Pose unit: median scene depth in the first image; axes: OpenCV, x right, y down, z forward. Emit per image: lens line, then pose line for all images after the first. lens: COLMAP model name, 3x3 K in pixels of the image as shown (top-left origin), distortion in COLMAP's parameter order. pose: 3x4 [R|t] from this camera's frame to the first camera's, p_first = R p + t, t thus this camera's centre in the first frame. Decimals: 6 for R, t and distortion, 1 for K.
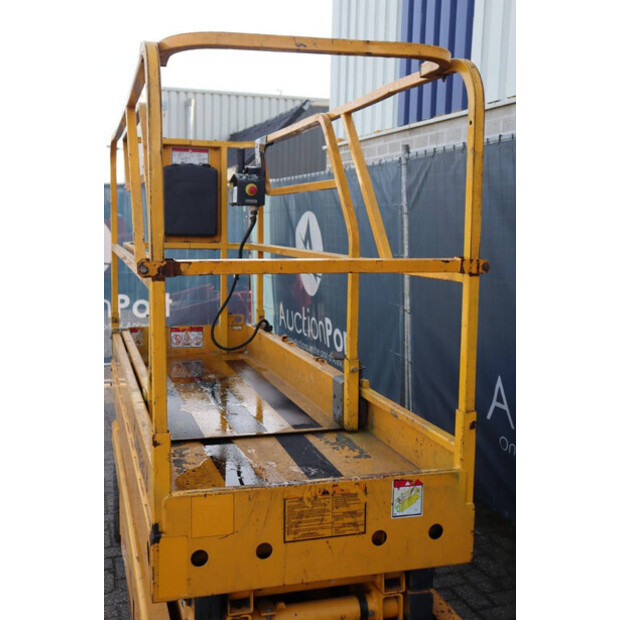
lens RADIAL K [[760.7, 0, 310.0], [0, 760.7, 310.0], [0, 0, 1]] dist [0.013460, 0.013123]
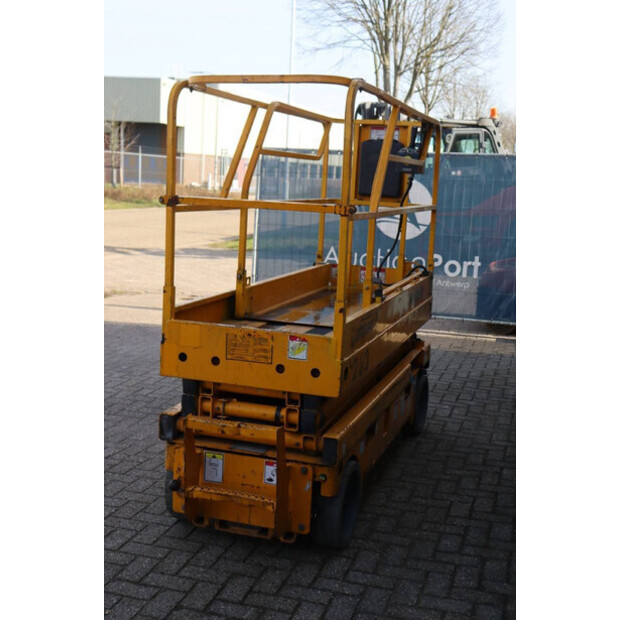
lens RADIAL K [[848.6, 0, 310.0], [0, 848.6, 310.0], [0, 0, 1]] dist [0.042586, 0.093894]
pose [[0.828967, 0.114037, -0.547548, 1.118628], [-0.103156, 0.993371, 0.050715, 0.065698], [0.549702, 0.014442, 0.835236, -0.515426]]
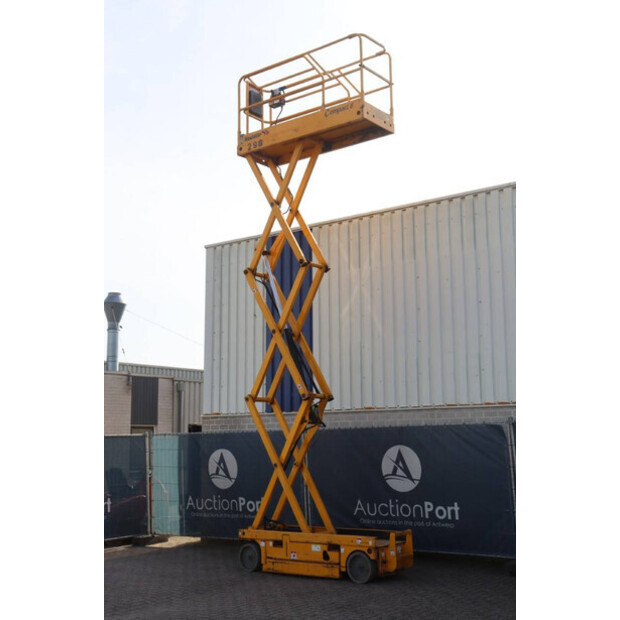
lens RADIAL K [[848.6, 0, 310.0], [0, 848.6, 310.0], [0, 0, 1]] dist [0.042586, 0.093894]
pose [[0.814227, 0.061275, 0.577303, -3.833024], [0.095223, 0.966850, -0.236924, 0.268399], [-0.572684, 0.247882, 0.781401, -3.557999]]
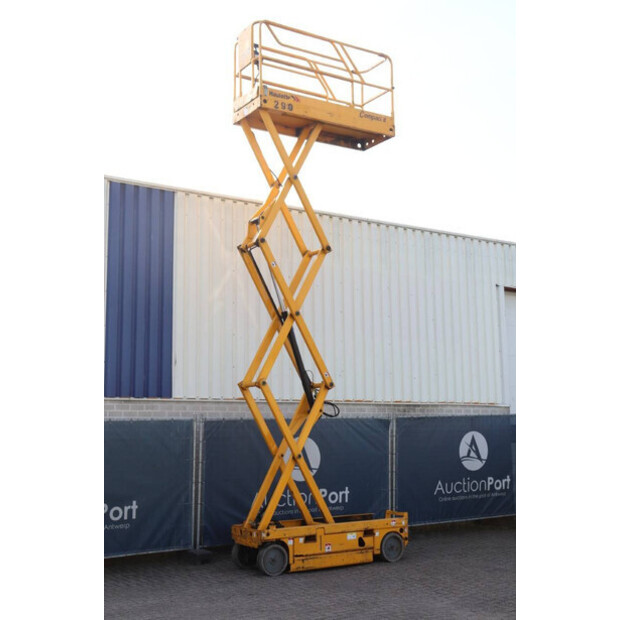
lens RADIAL K [[829.1, 0, 310.0], [0, 829.1, 310.0], [0, 0, 1]] dist [0.046468, 0.029890]
pose [[-0.274213, 0.132866, 0.952446, -5.915330], [0.121660, 0.987245, -0.102694, -0.518432], [-0.953942, 0.087715, -0.286880, 3.170118]]
